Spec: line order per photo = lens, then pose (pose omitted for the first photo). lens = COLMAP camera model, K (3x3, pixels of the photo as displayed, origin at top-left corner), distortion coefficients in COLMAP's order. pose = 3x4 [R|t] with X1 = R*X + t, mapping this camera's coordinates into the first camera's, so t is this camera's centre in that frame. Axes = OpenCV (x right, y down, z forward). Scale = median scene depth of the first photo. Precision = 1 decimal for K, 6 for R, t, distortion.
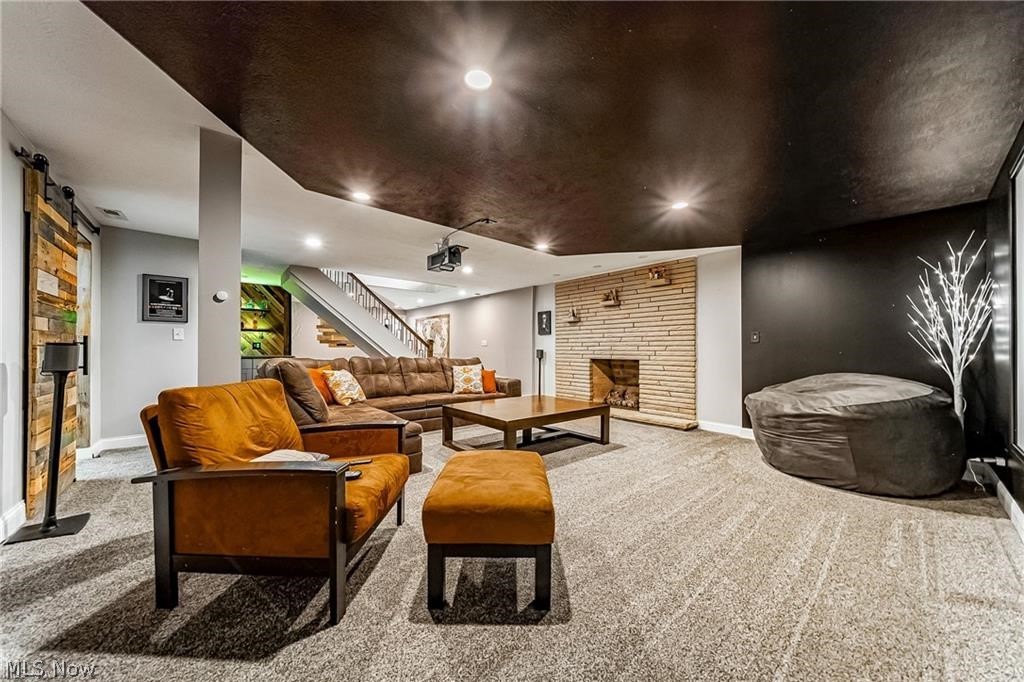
lens RADIAL K [[348.7, 0, 515.6], [0, 348.7, 347.4], [0, 0, 1]] dist [0.000400, 0.000051]
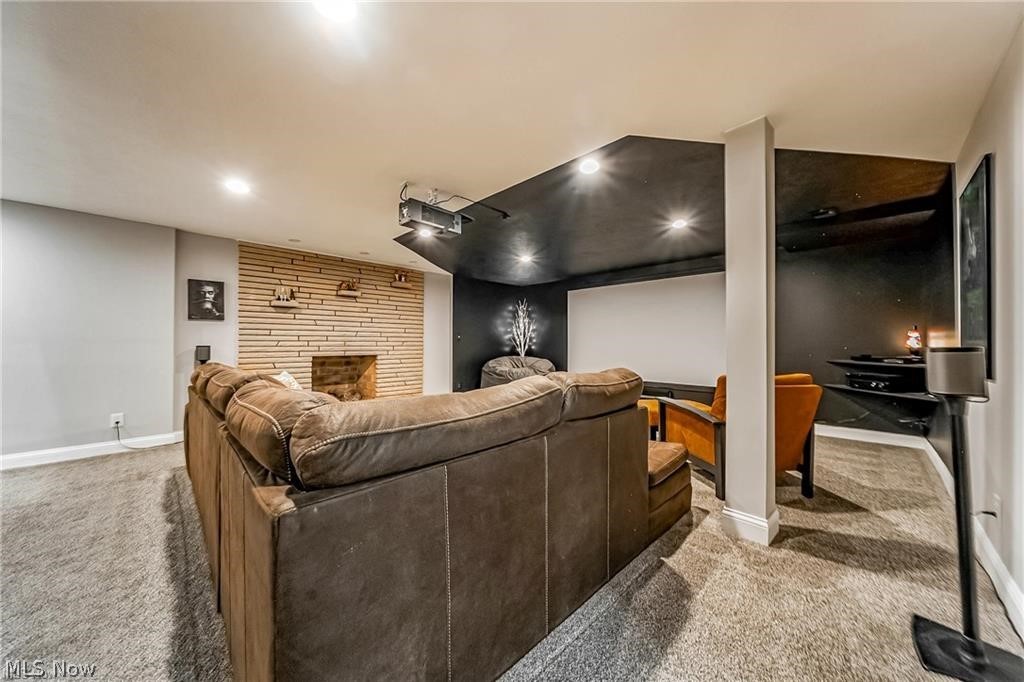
lens RADIAL K [[358.4, 0, 506.3], [0, 358.4, 340.0], [0, 0, 1]] dist [-0.001198, -0.000105]
pose [[-0.055276, 0.006315, 0.998451, -0.692099], [-0.008451, 0.999941, -0.006792, -0.004128], [-0.998435, -0.008813, -0.055219, 0.665618]]
